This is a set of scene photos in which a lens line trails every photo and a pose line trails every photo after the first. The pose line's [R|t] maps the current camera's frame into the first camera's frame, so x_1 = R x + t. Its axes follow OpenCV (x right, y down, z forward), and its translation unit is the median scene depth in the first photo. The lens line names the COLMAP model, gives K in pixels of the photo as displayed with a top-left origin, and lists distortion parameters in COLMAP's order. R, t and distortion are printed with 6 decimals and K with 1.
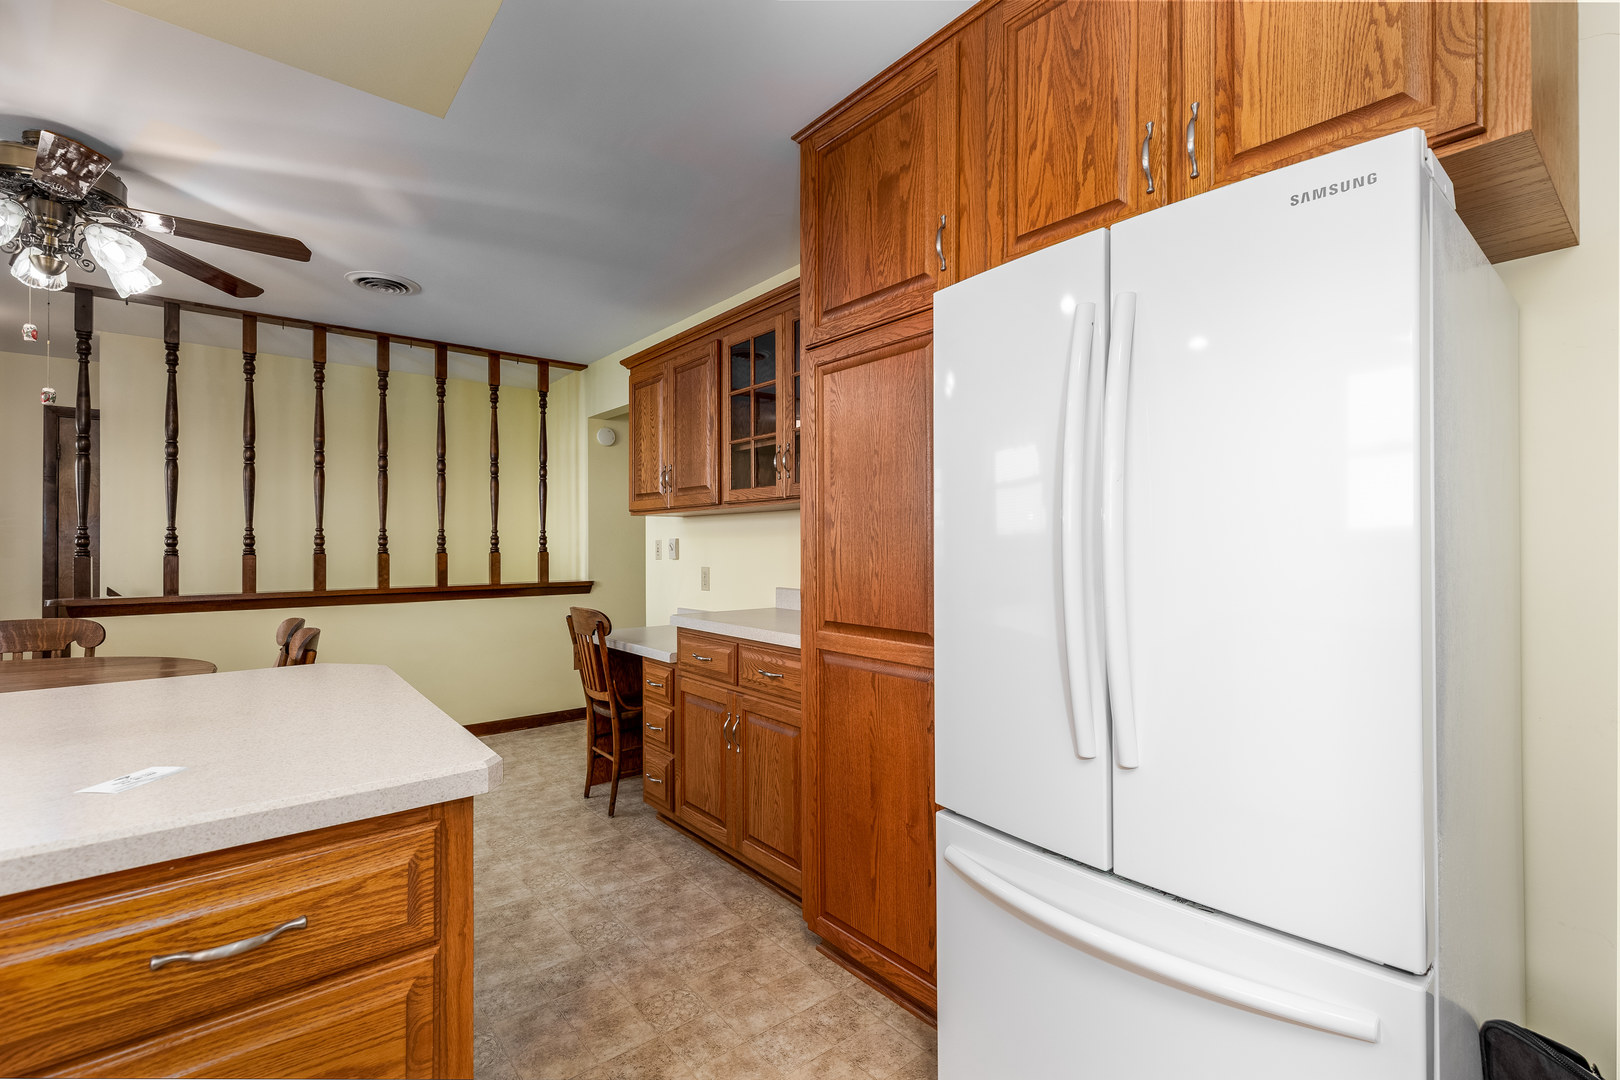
lens RADIAL K [[730.0, 0, 810.0], [0, 730.0, 540.0], [0, 0, 1]] dist [-0.000278, 0.000143]
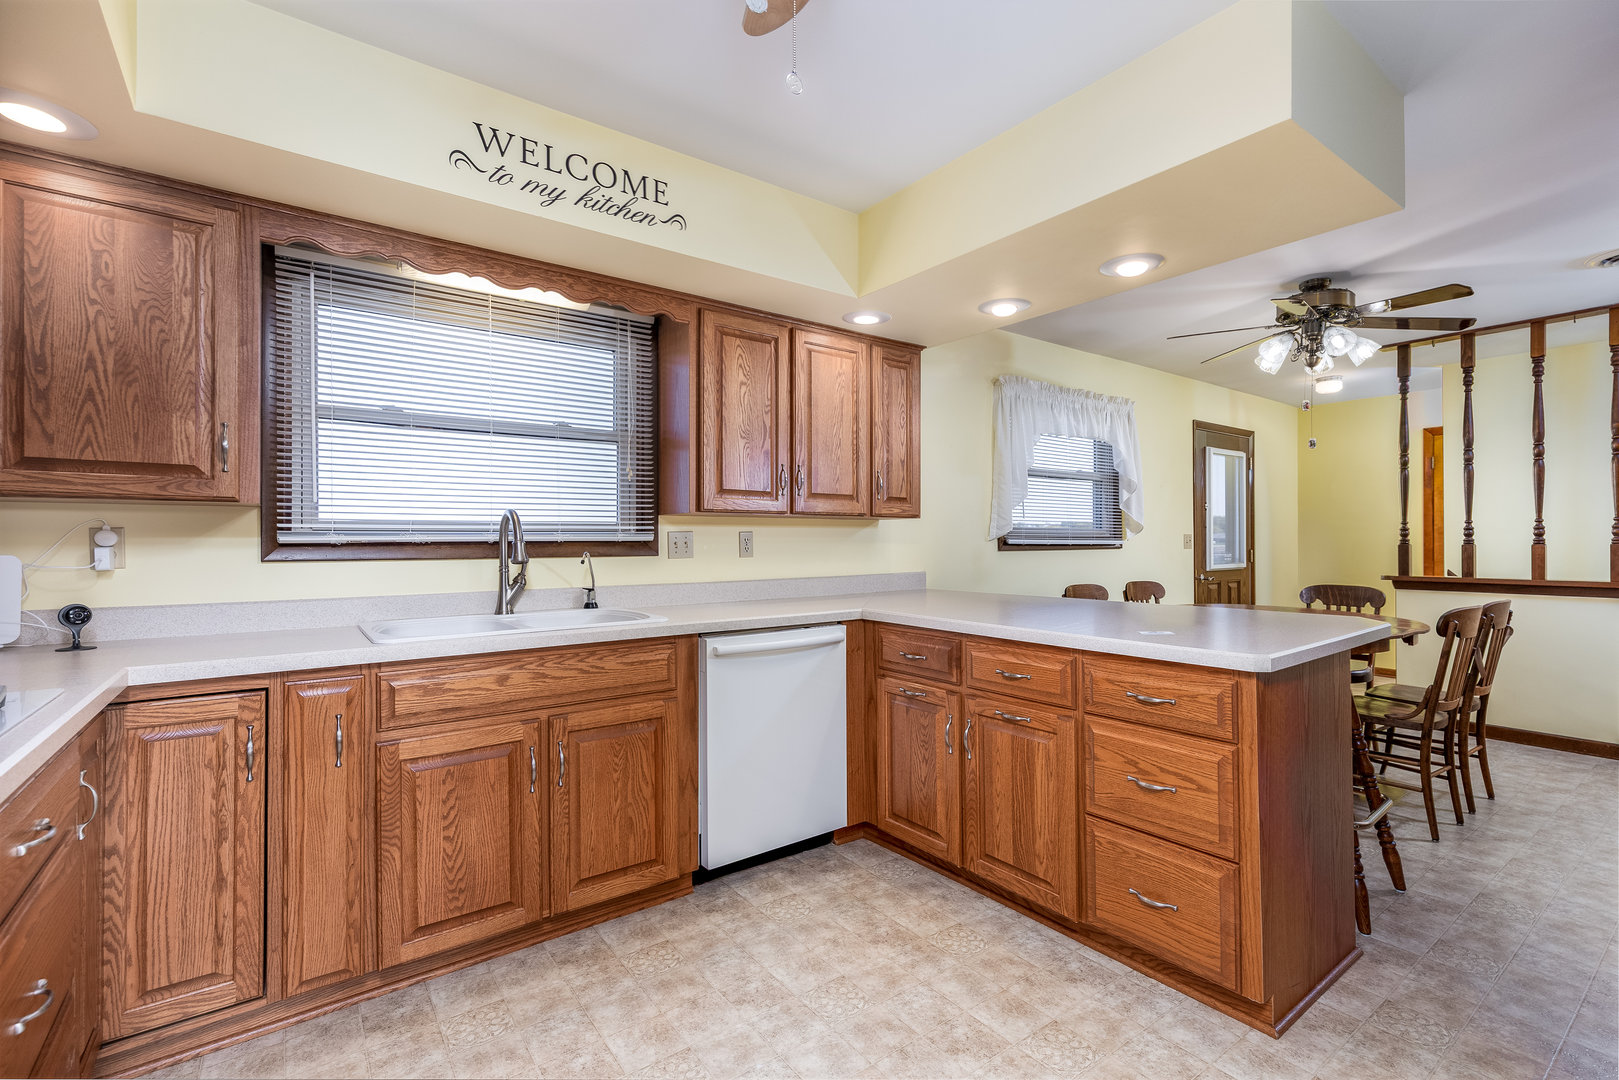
lens RADIAL K [[729.5, 0, 809.5], [0, 729.5, 540.0], [0, 0, 1]] dist [-0.000278, 0.000143]
pose [[-0.073238, 0.007609, -0.997285, 0.640953], [0.006963, 0.999950, 0.007118, -0.001950], [0.997290, -0.006423, -0.073287, 0.014010]]
